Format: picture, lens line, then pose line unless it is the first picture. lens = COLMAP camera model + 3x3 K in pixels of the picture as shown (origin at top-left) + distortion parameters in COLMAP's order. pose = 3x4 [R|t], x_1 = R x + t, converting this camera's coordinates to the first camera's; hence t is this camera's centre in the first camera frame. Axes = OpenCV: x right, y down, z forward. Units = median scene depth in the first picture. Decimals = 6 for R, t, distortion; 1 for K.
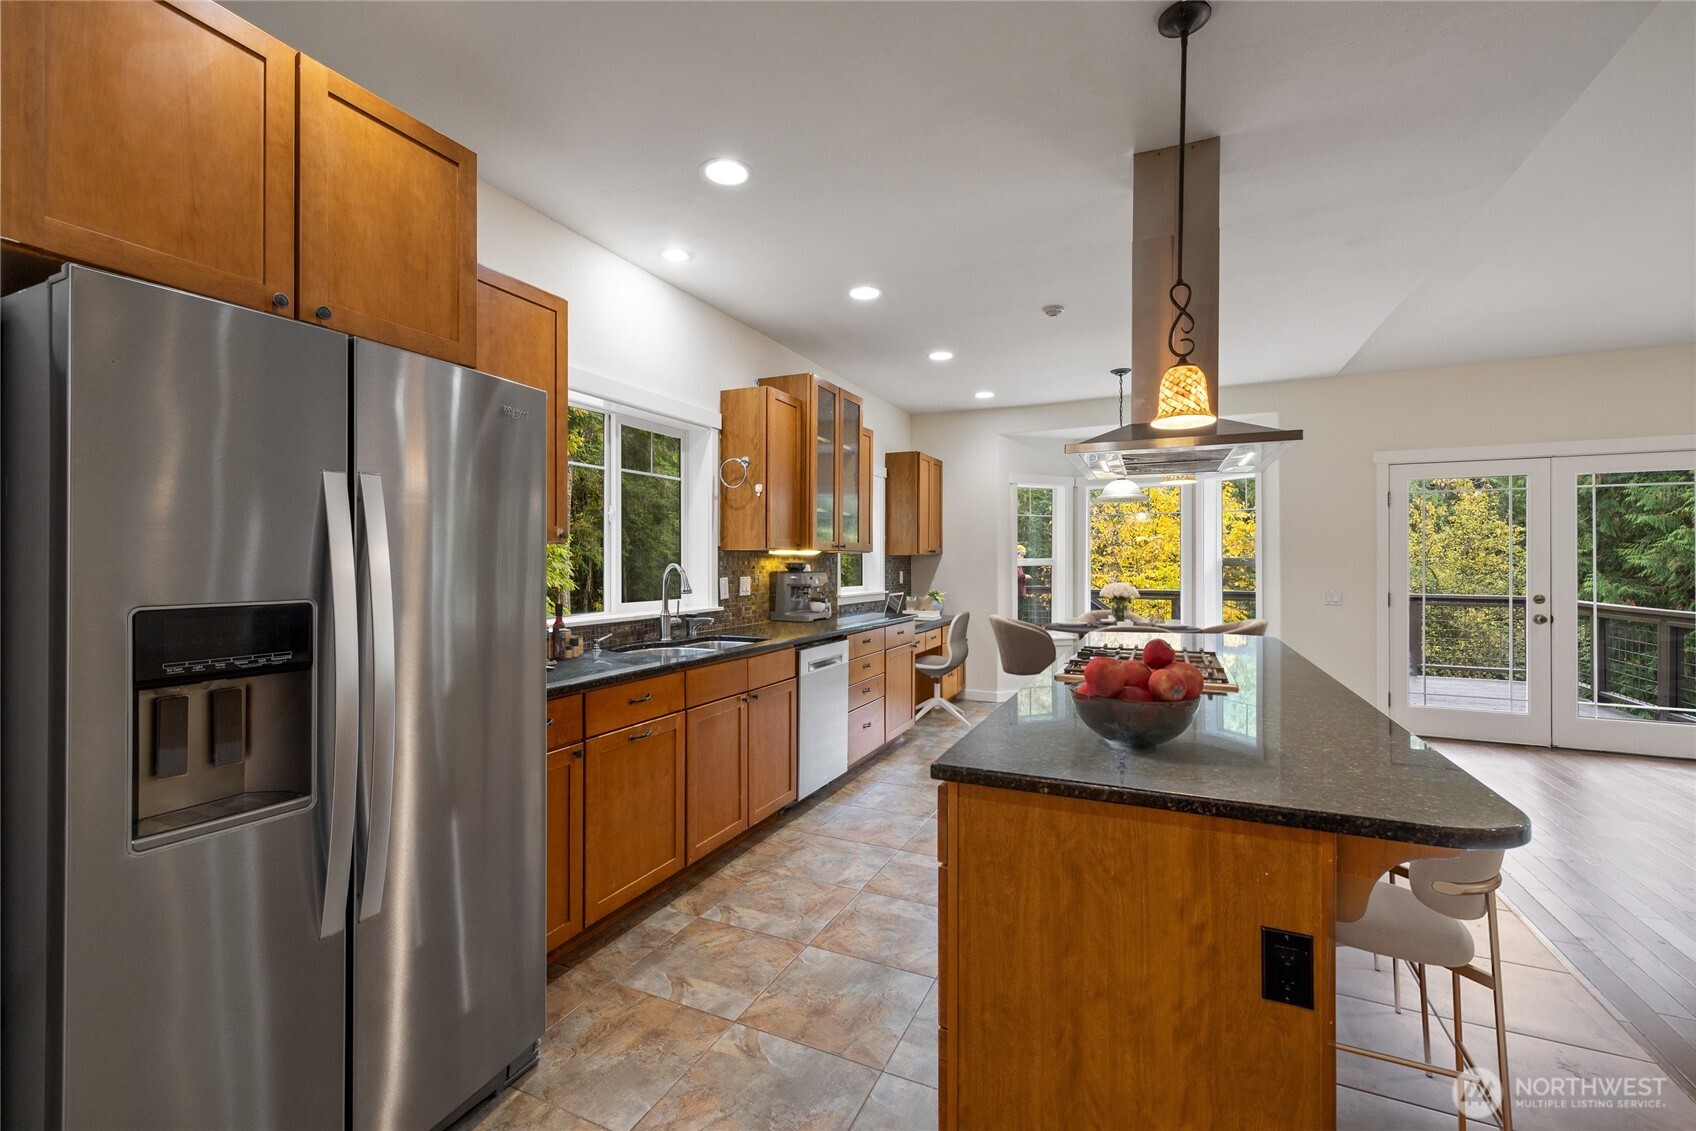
lens RADIAL K [[723.3, 0, 842.8], [0, 723.3, 559.8], [0, 0, 1]] dist [0.001737, 0.000346]
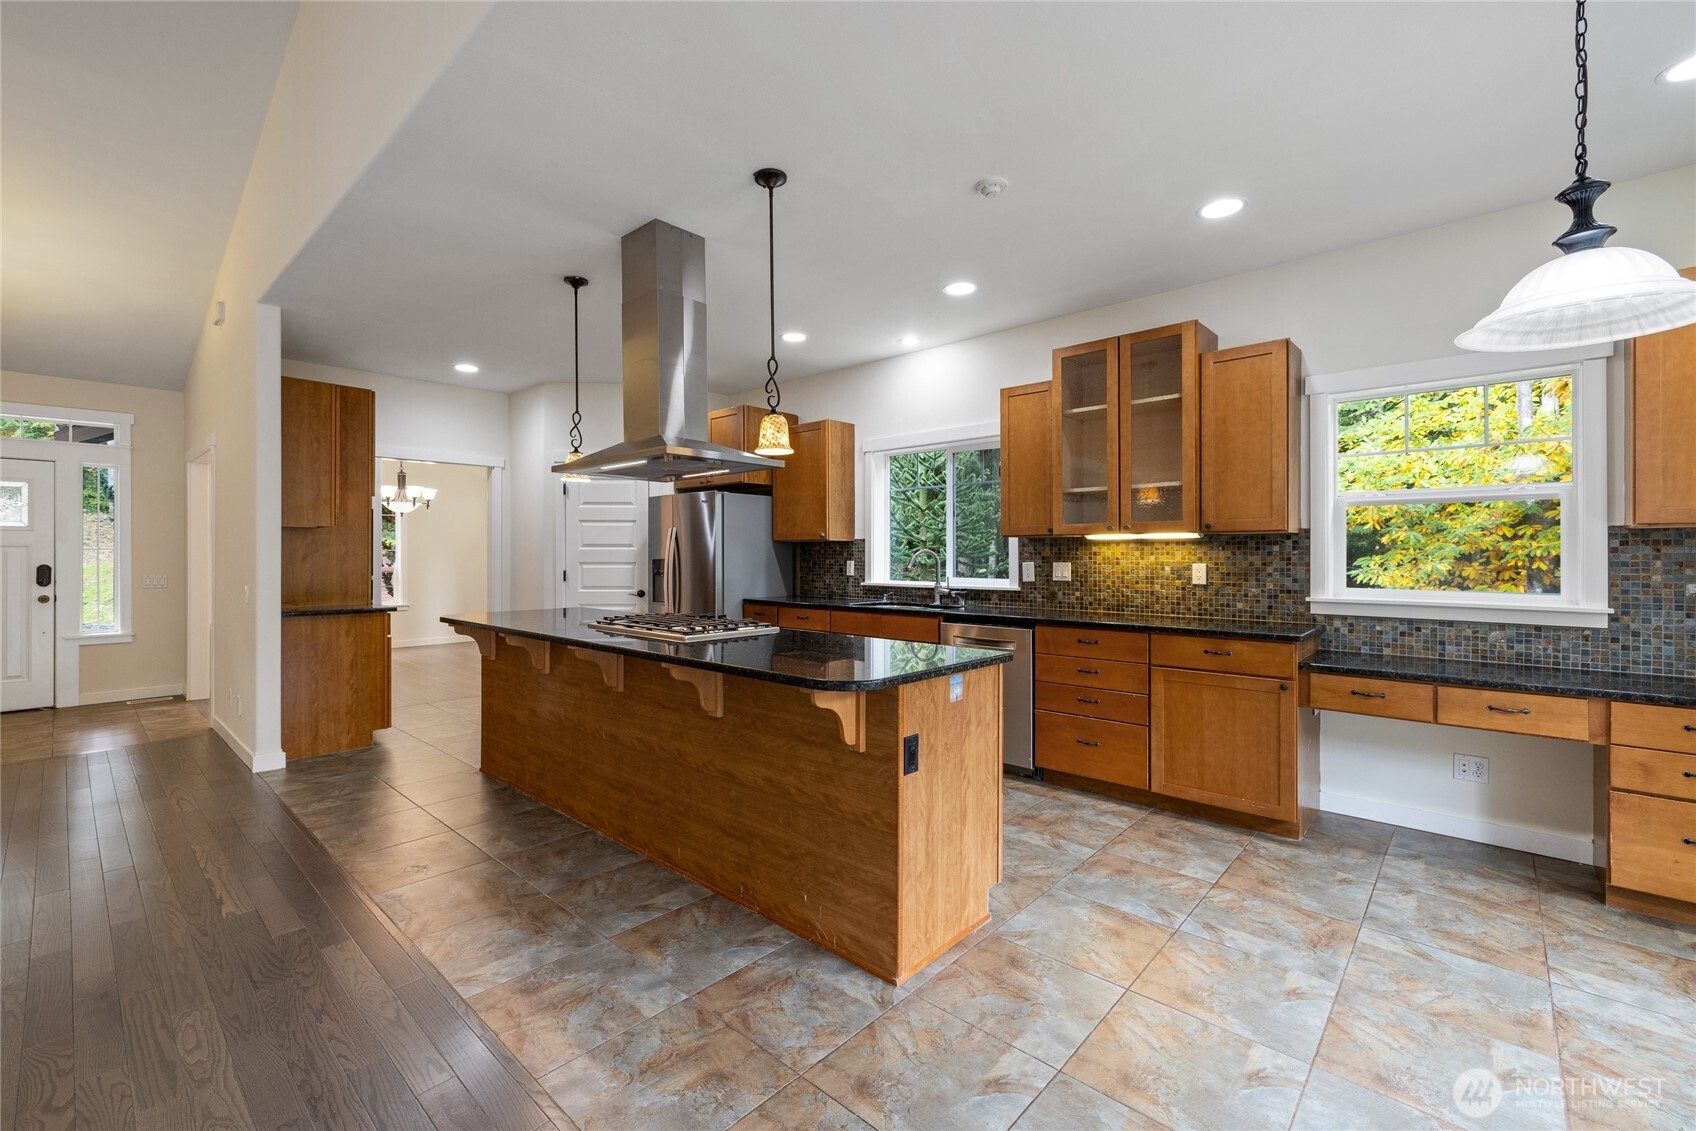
lens RADIAL K [[723.3, 0, 848.9], [0, 723.3, 559.3], [0, 0, 1]] dist [0.001737, 0.000346]
pose [[-0.311983, 0.003138, -0.950083, 0.741159], [0.003766, 0.999991, 0.002066, 0.011249], [0.950080, -0.002933, -0.311992, 0.805527]]
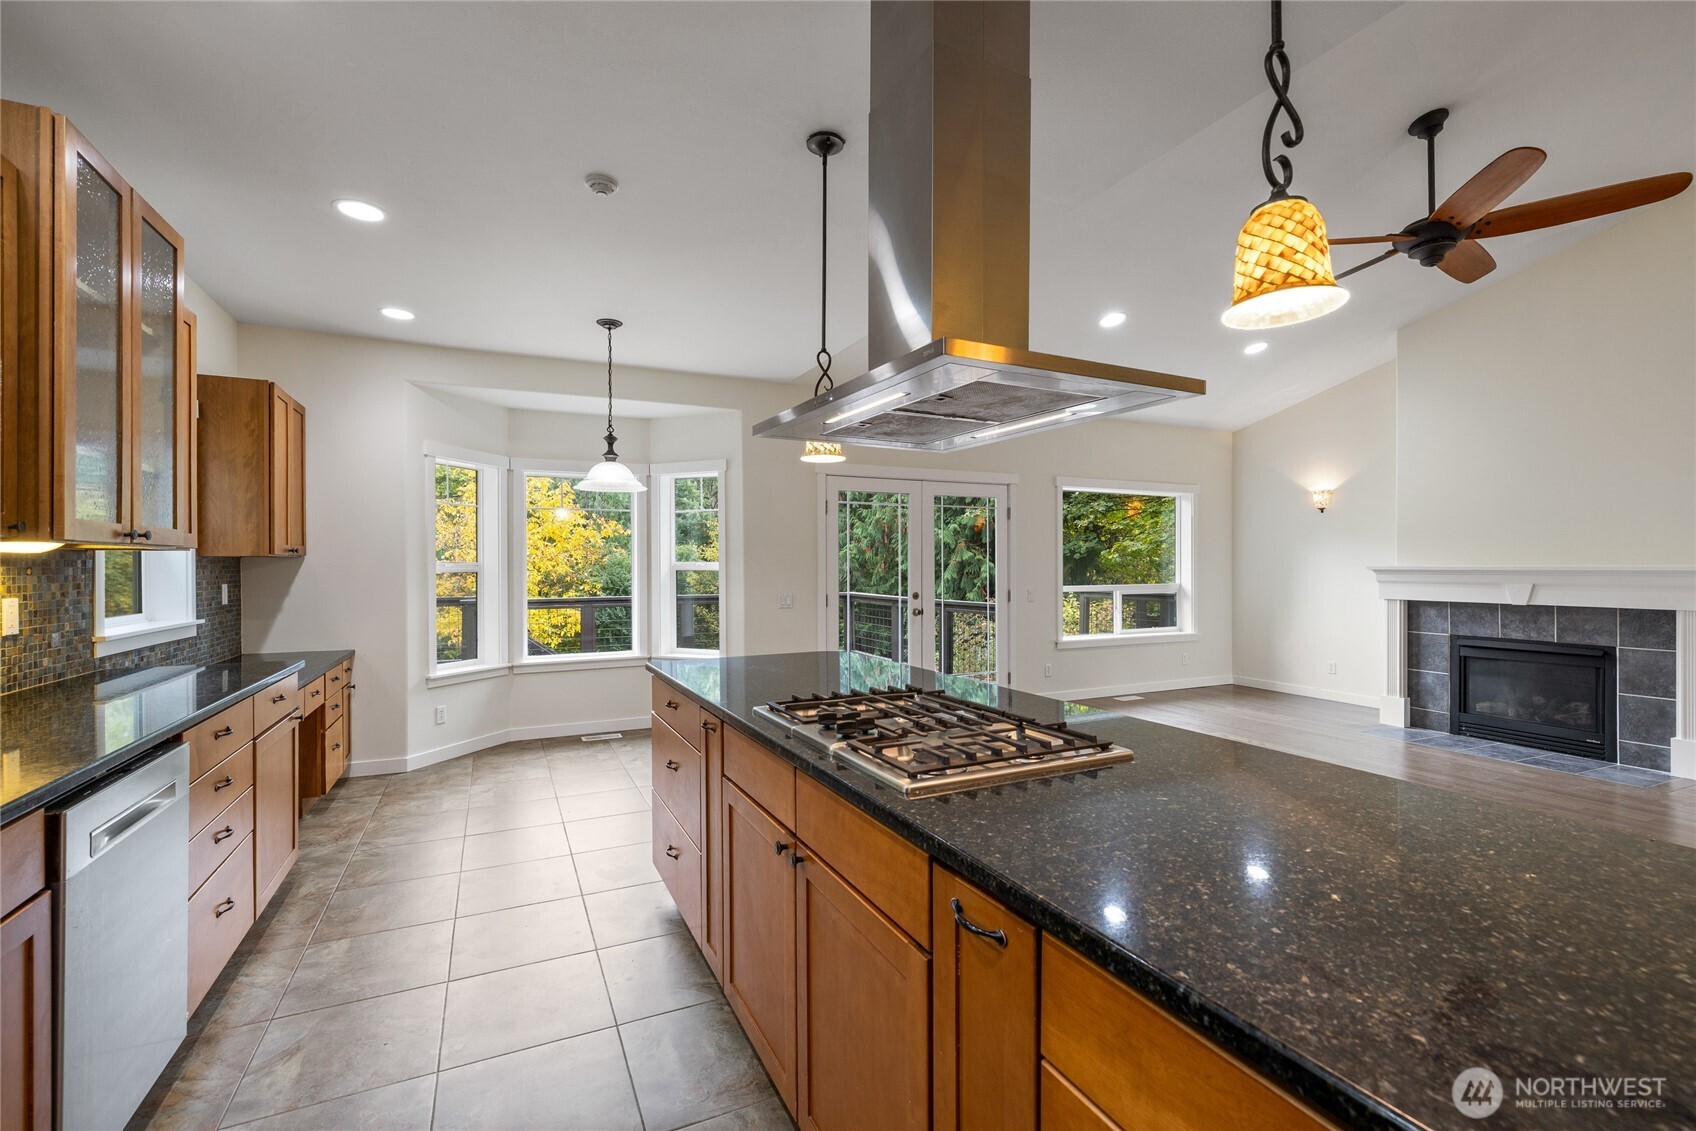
lens RADIAL K [[723.3, 0, 830.9], [0, 723.3, 569.5], [0, 0, 1]] dist [0.001737, 0.000346]
pose [[0.651252, -0.007008, 0.758829, -0.054541], [0.001521, 0.999967, 0.007930, -0.000096], [-0.758860, -0.004010, 0.651241, 0.303764]]
